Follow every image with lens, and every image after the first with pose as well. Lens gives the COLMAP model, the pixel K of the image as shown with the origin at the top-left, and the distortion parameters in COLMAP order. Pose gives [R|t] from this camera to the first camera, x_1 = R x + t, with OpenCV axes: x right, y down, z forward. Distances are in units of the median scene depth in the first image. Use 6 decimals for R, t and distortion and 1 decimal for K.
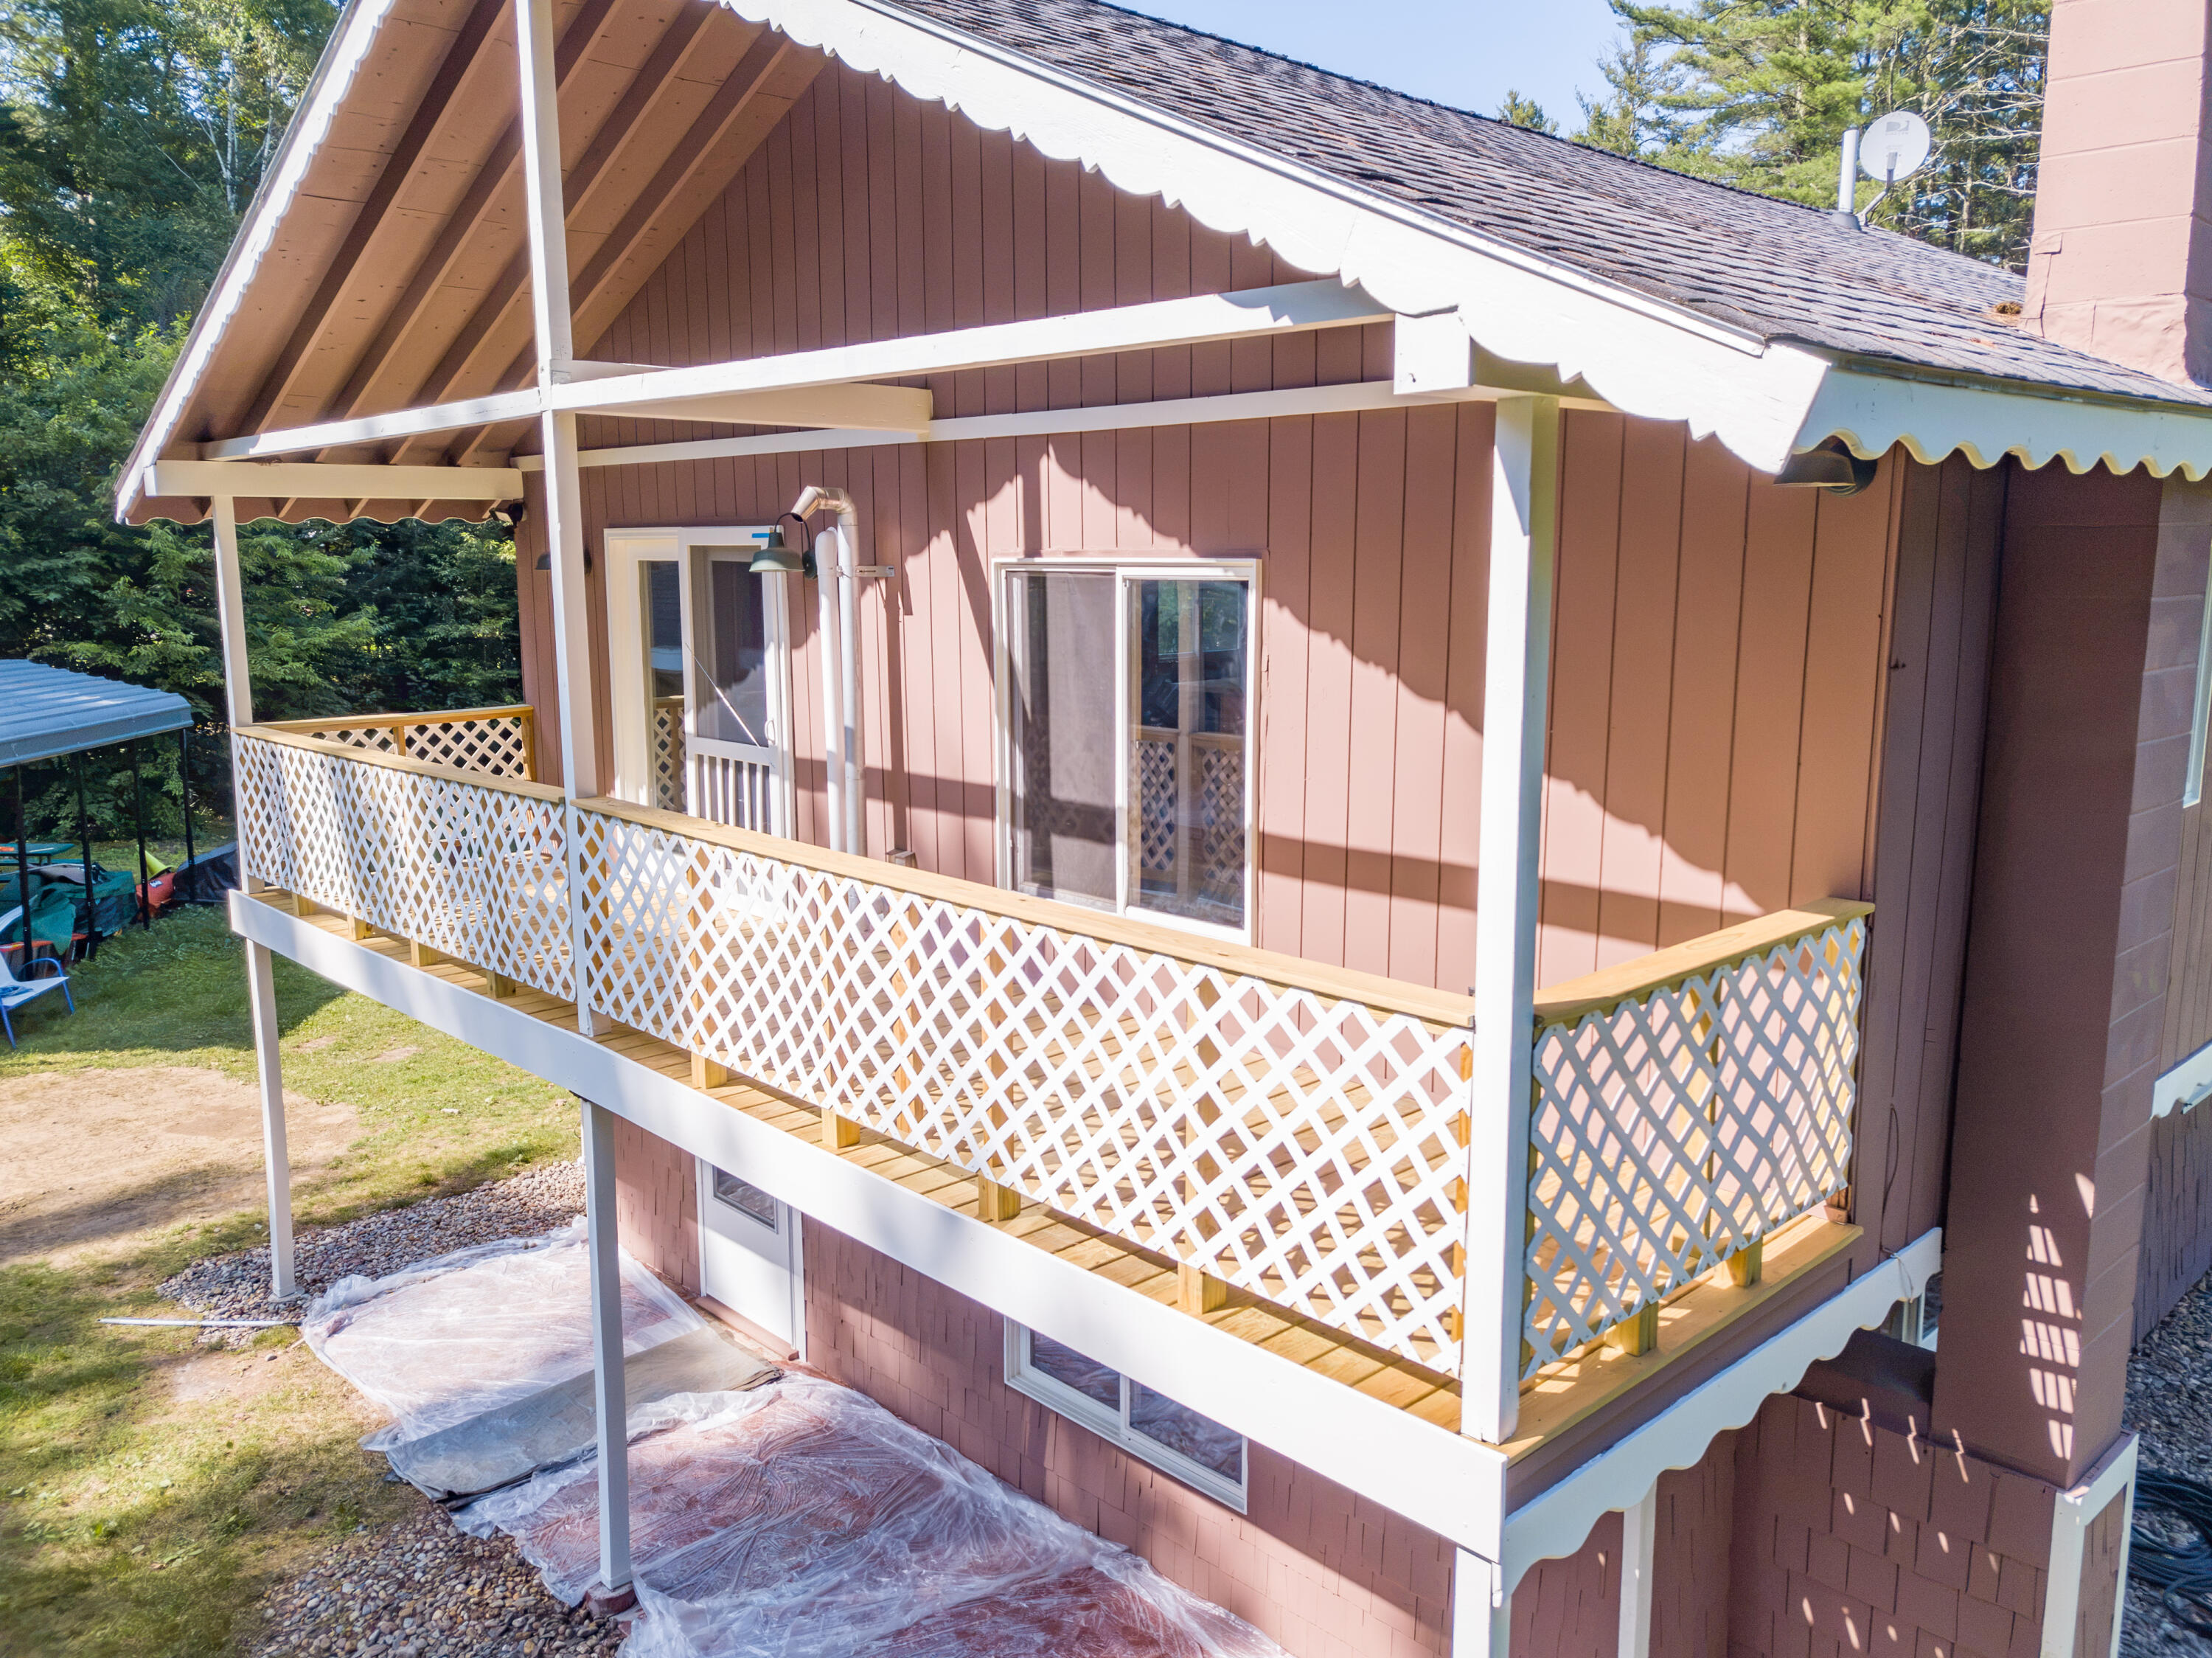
lens RADIAL K [[1695.2, 0, 1102.1], [0, 1695.2, 830.7], [0, 0, 1]] dist [0.056333, -0.036863]
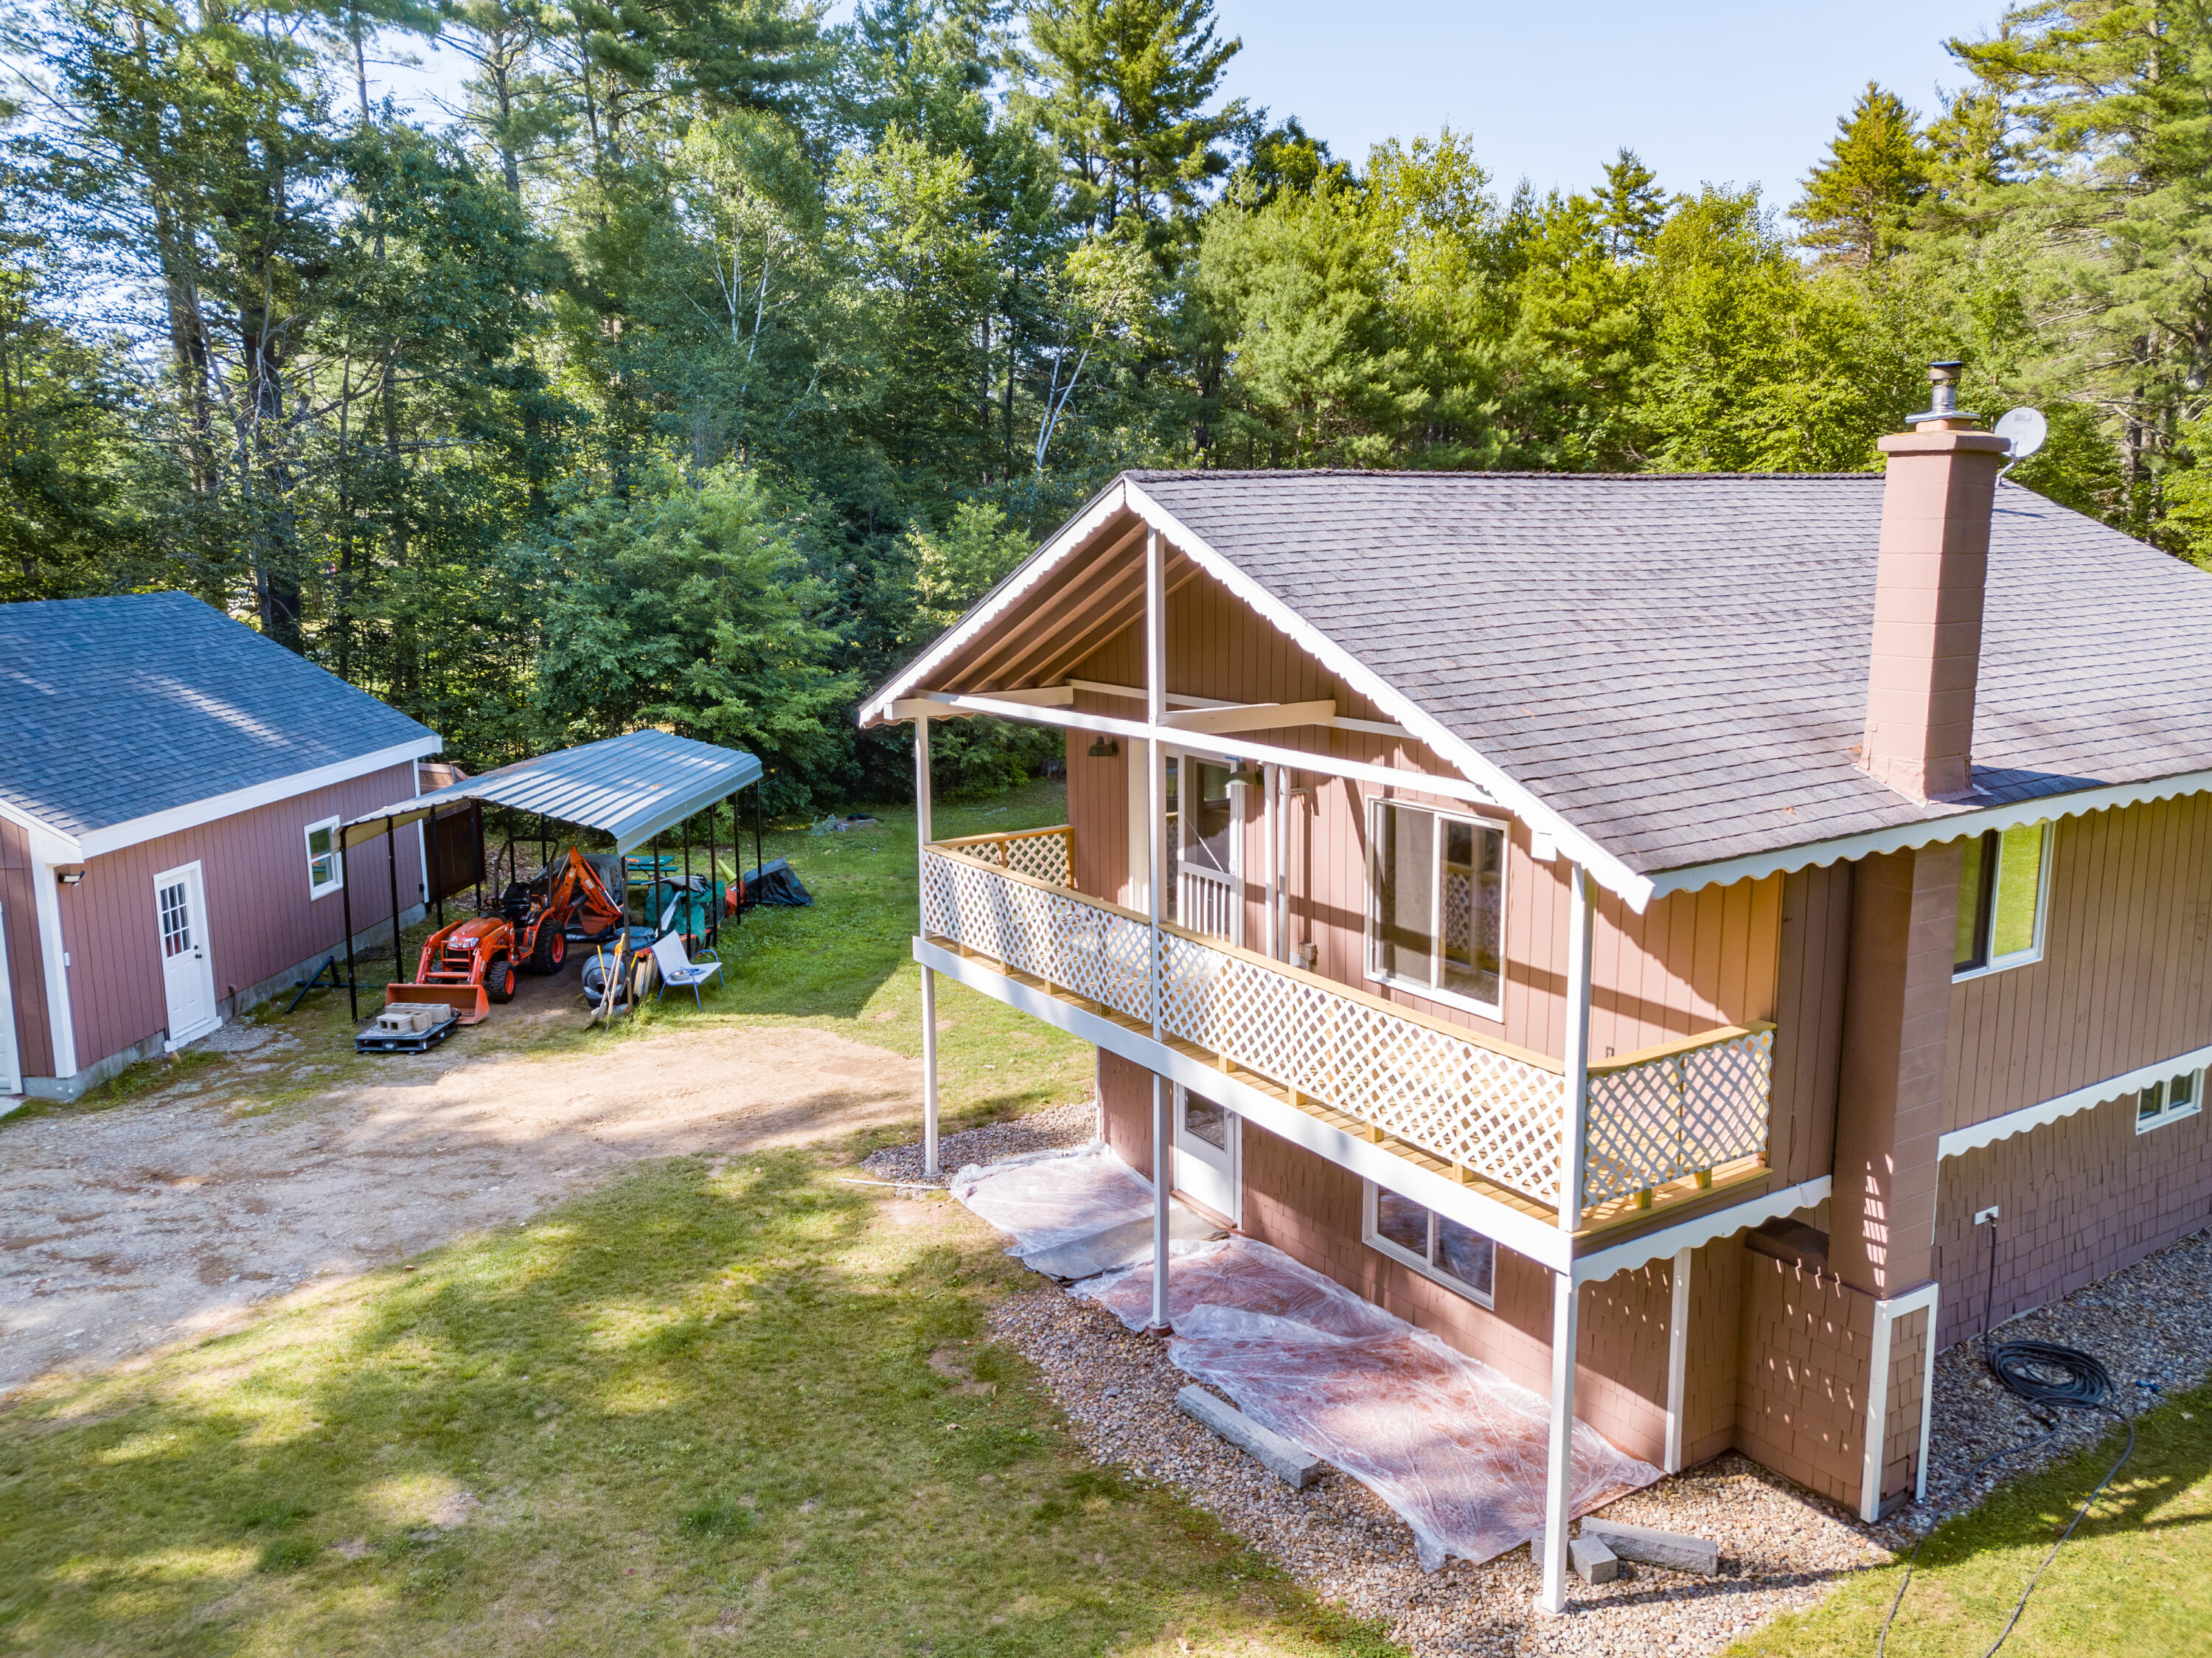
lens RADIAL K [[1695.2, 0, 1091.7], [0, 1695.2, 796.2], [0, 0, 1]] dist [0.056333, -0.036863]
pose [[0.981118, 0.022945, -0.192043, -0.003561], [-0.023234, 0.999730, 0.000748, -0.170456], [0.192008, 0.003728, 0.981386, -0.985811]]
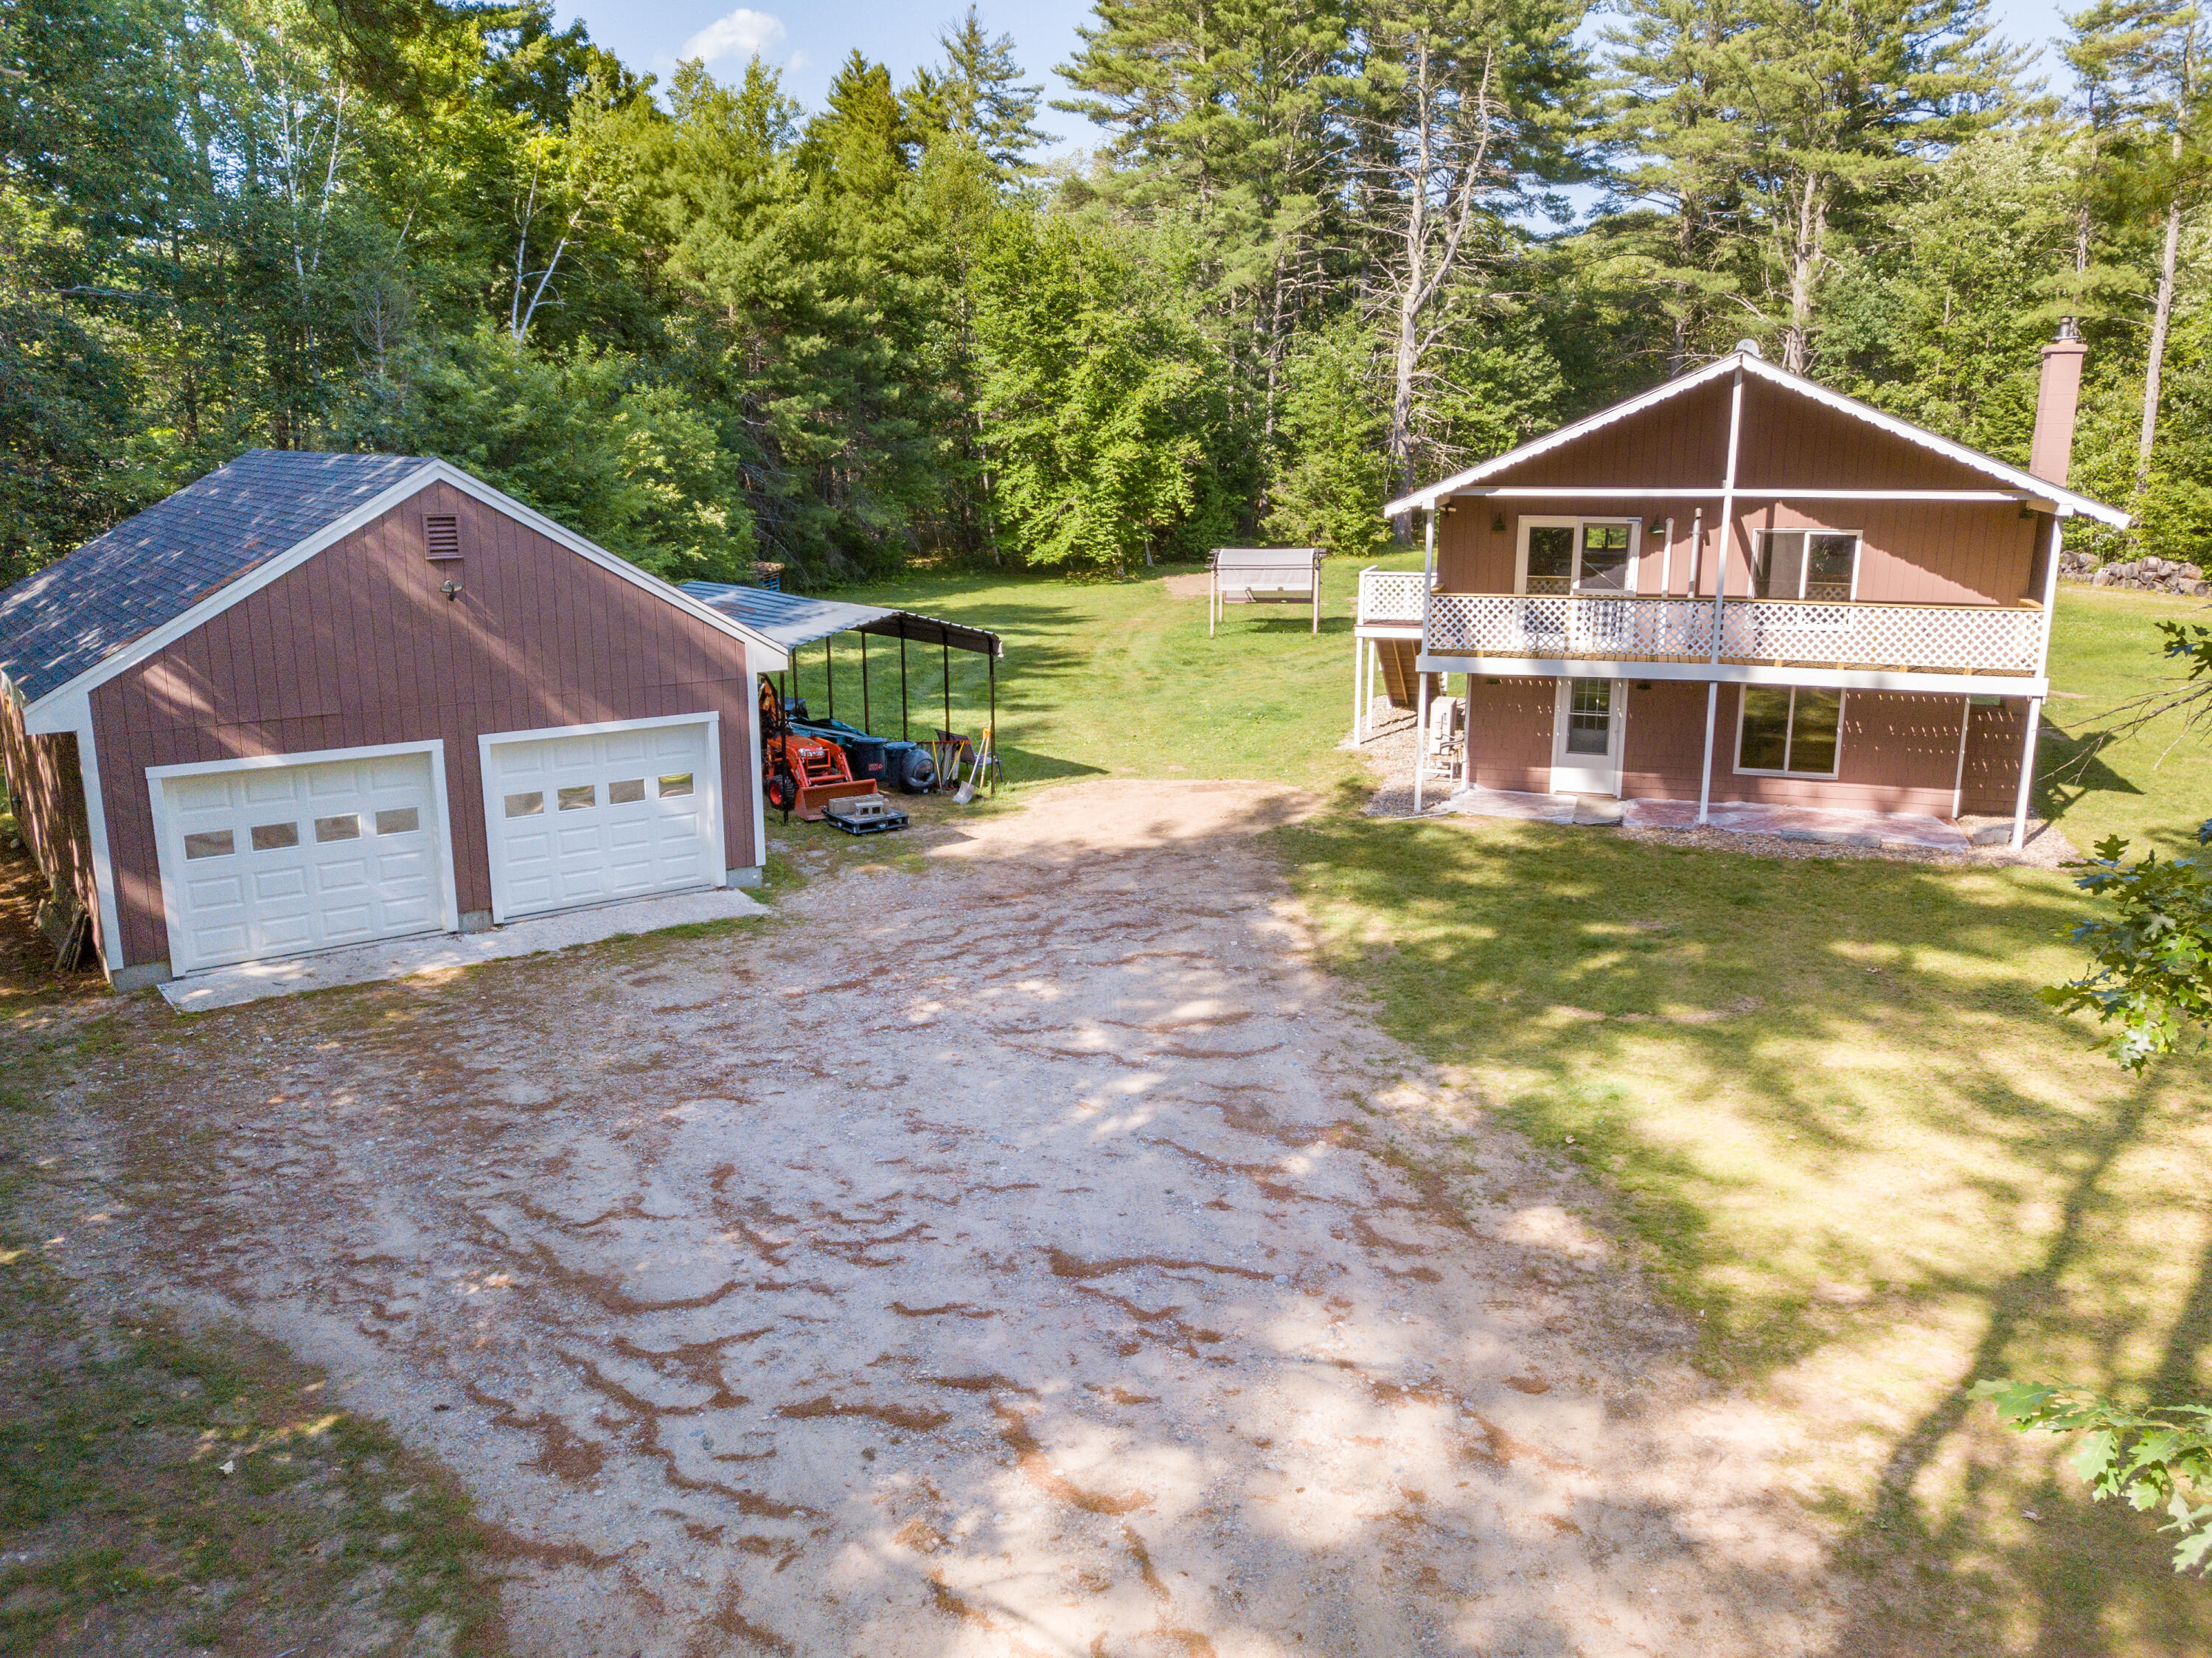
lens RADIAL K [[1695.2, 0, 1098.1], [0, 1695.2, 827.6], [0, 0, 1]] dist [0.056333, -0.036863]
pose [[0.875543, -0.107515, 0.471026, -3.341495], [0.076974, 0.993514, 0.083697, 0.059157], [-0.476969, -0.037023, 0.878140, -1.668125]]
